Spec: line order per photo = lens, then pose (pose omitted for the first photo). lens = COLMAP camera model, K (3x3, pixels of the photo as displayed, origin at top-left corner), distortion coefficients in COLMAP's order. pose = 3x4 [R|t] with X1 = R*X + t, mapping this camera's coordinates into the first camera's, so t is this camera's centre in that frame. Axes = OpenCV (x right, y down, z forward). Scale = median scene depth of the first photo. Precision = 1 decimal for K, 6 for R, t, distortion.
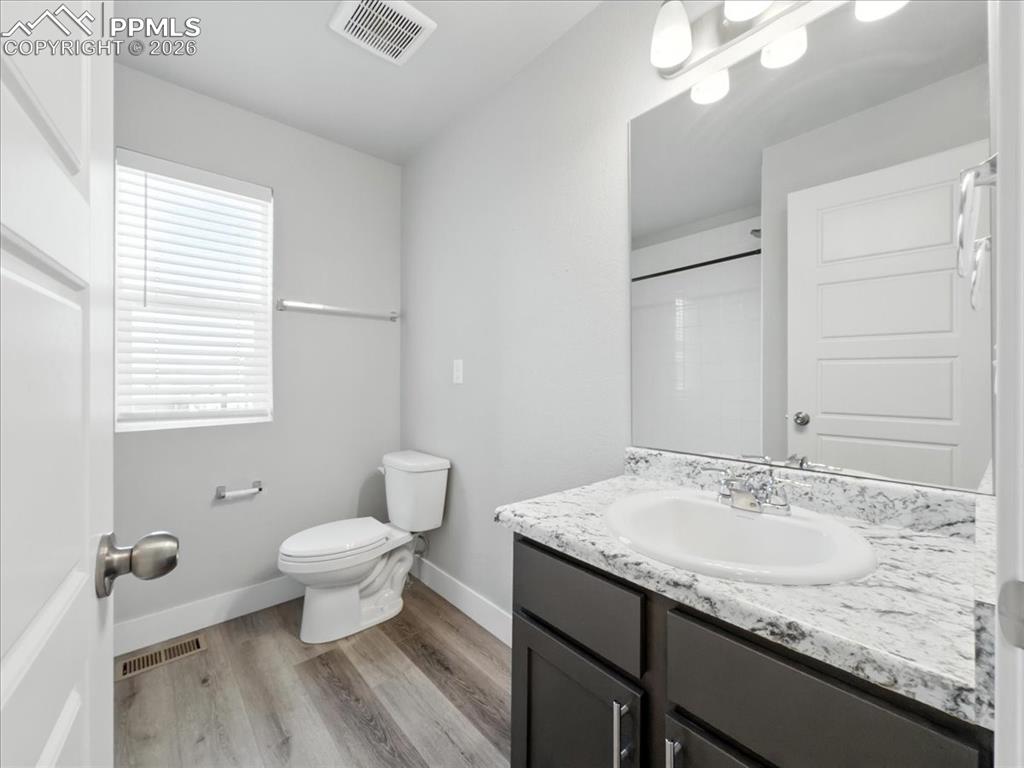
lens RADIAL K [[409.7, 0, 511.0], [0, 409.7, 384.8], [0, 0, 1]] dist [-0.000767, -0.000179]
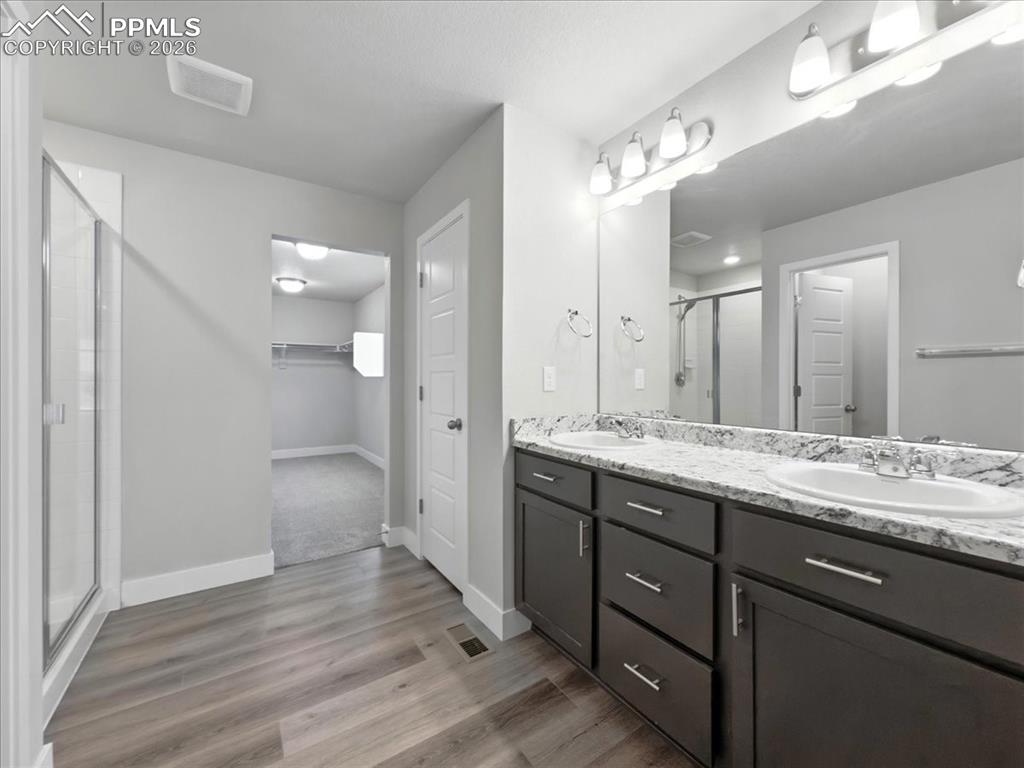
lens RADIAL K [[409.7, 0, 514.8], [0, 409.7, 380.3], [0, 0, 1]] dist [-0.000767, -0.000179]
pose [[0.992259, -0.001768, -0.124171, -0.253936], [0.000981, 0.999979, -0.006400, 0.045809], [0.124179, 0.006229, 0.992240, -0.487018]]
